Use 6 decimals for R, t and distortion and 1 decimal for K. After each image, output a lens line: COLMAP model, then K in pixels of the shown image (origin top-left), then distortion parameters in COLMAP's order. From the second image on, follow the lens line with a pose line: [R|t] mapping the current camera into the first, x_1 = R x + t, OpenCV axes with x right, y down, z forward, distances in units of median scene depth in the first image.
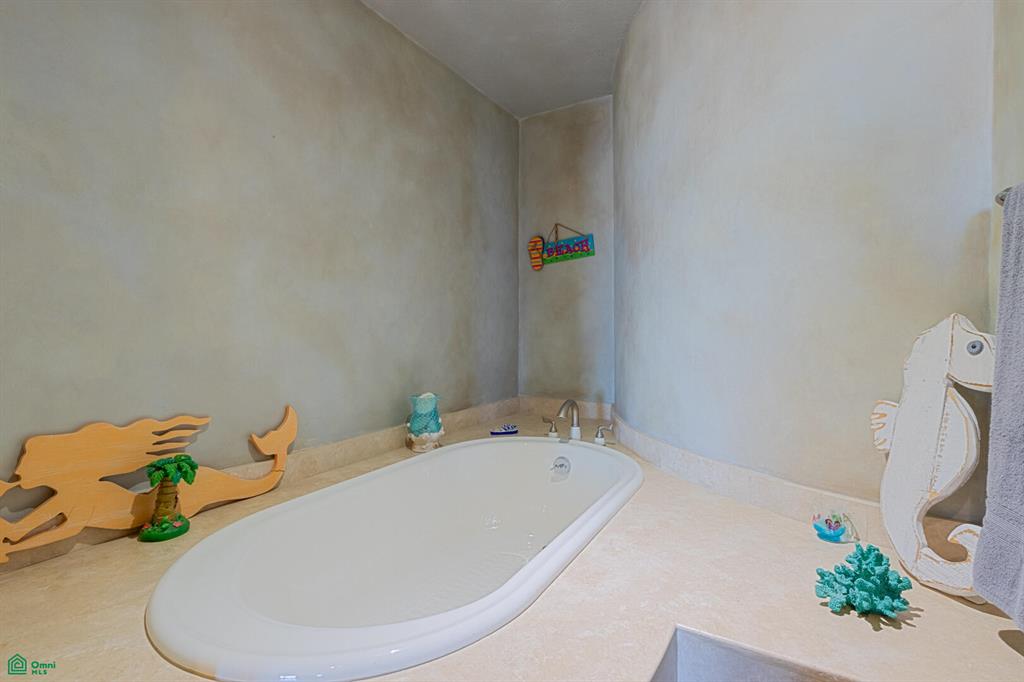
lens RADIAL K [[475.4, 0, 549.6], [0, 475.4, 337.7], [0, 0, 1]] dist [0.001662, 0.000467]
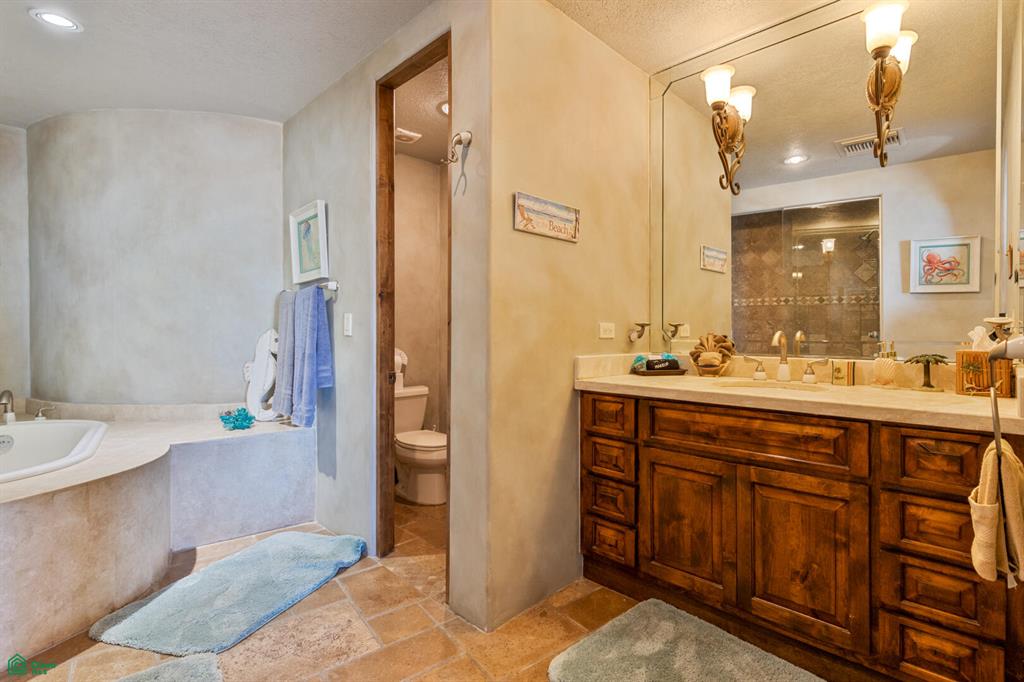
lens RADIAL K [[475.4, 0, 549.6], [0, 475.4, 337.7], [0, 0, 1]] dist [0.001662, 0.000467]
pose [[0.419050, -0.004677, 0.907951, -0.450979], [0.011749, 0.999931, -0.000271, 0.010684], [-0.907887, 0.010781, 0.419076, -0.739670]]
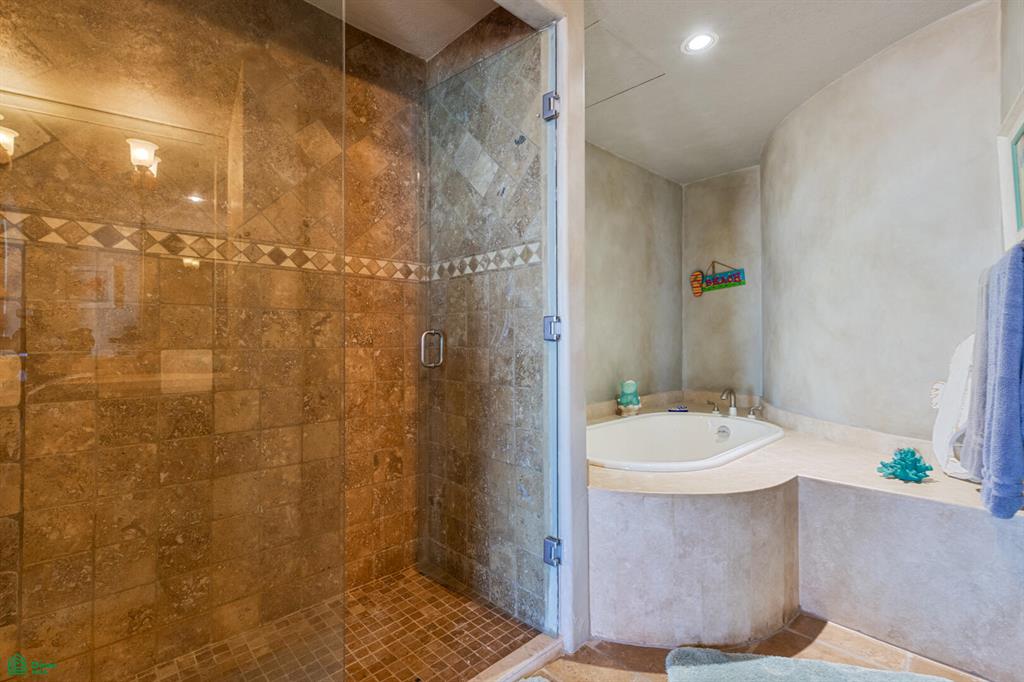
lens RADIAL K [[462.4, 0, 524.1], [0, 462.4, 338.4], [0, 0, 1]] dist [0.001528, 0.000117]
pose [[0.944737, -0.000829, -0.327828, -0.079410], [-0.006225, 0.999771, -0.020469, 0.009630], [0.327770, 0.021378, 0.944516, -0.512725]]
